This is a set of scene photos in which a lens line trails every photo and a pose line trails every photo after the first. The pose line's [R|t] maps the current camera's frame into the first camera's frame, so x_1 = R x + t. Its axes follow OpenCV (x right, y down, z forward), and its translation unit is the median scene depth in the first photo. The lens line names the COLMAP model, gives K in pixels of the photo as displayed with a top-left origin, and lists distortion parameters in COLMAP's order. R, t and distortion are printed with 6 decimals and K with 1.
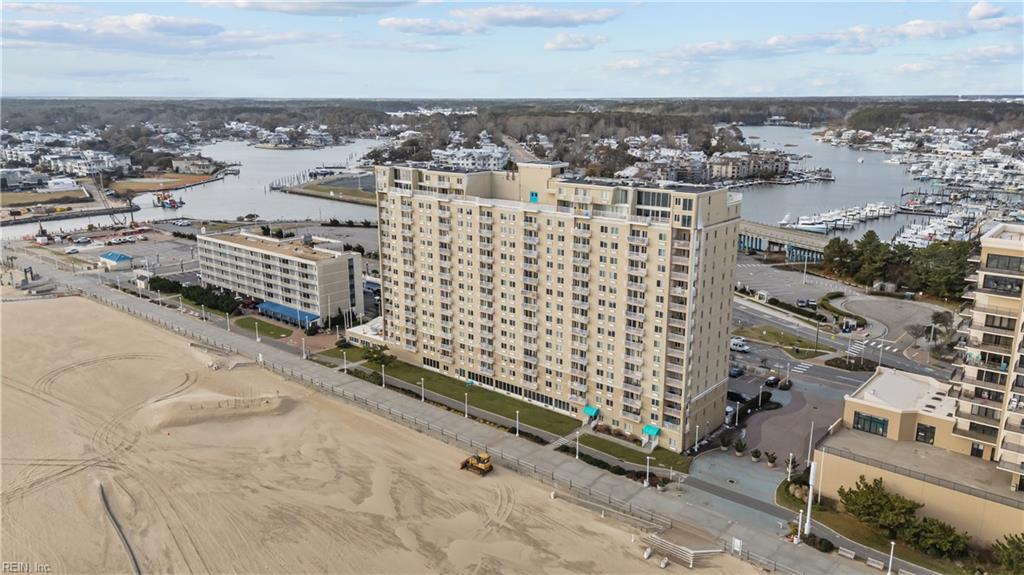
lens RADIAL K [[749.4, 0, 512.0], [0, 749.4, 287.5], [0, 0, 1]] dist [0.092453, -0.094155]
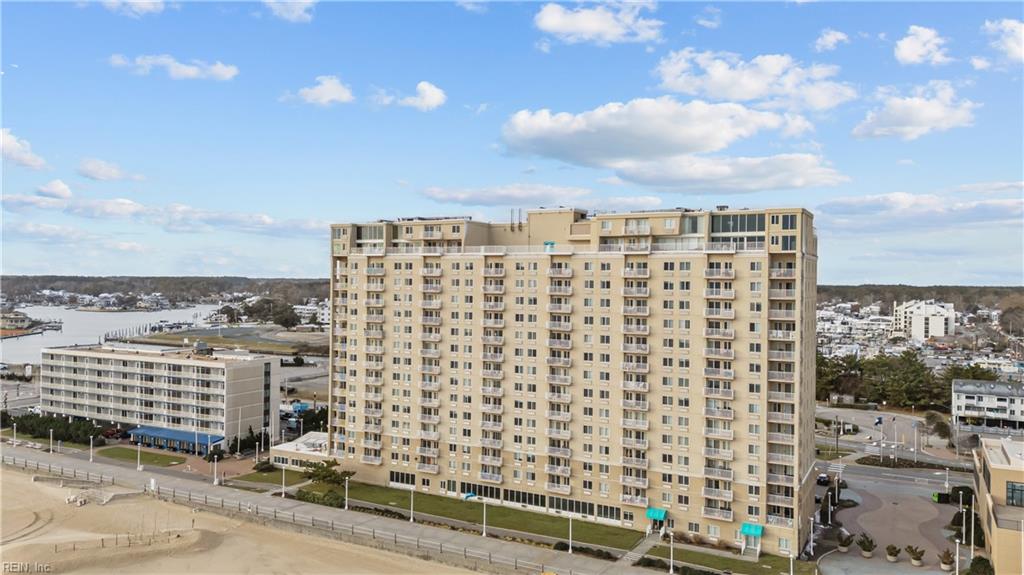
lens RADIAL K [[749.4, 0, 512.0], [0, 749.4, 287.5], [0, 0, 1]] dist [0.092453, -0.094155]
pose [[0.977483, 0.008757, 0.210833, -0.178142], [0.041438, 0.971718, -0.232480, 0.105758], [-0.206906, 0.235982, 0.949475, 0.247329]]
